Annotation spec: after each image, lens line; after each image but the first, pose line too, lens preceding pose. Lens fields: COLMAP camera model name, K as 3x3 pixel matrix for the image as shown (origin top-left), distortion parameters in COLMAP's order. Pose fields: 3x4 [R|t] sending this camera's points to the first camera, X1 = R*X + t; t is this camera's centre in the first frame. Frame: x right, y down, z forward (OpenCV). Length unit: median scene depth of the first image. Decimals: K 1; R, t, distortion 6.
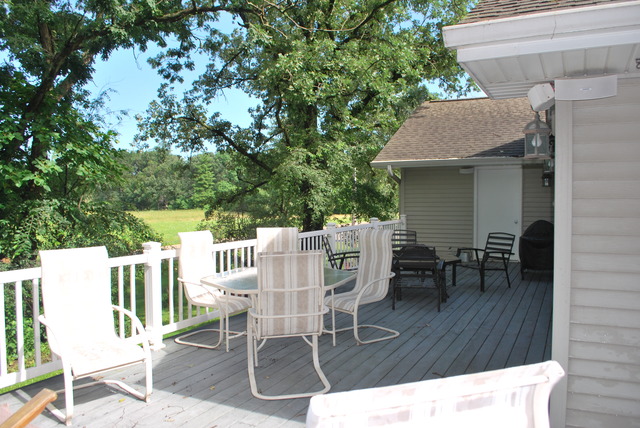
lens RADIAL K [[506.6, 0, 320.7], [0, 506.6, 213.5], [0, 0, 1]] dist [-0.079857, 0.016936]
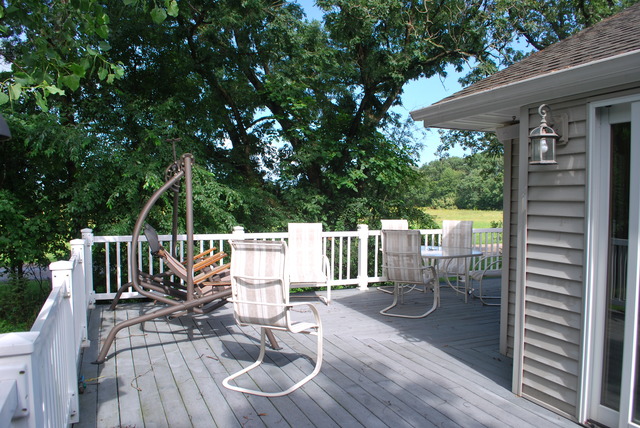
lens RADIAL K [[506.6, 0, 320.0], [0, 506.6, 215.1], [0, 0, 1]] dist [-0.079857, 0.016936]
pose [[0.761768, 0.039568, -0.646640, 0.302888], [-0.037661, 0.999150, 0.016772, 0.001559], [0.646754, 0.011576, 0.762611, -0.173563]]
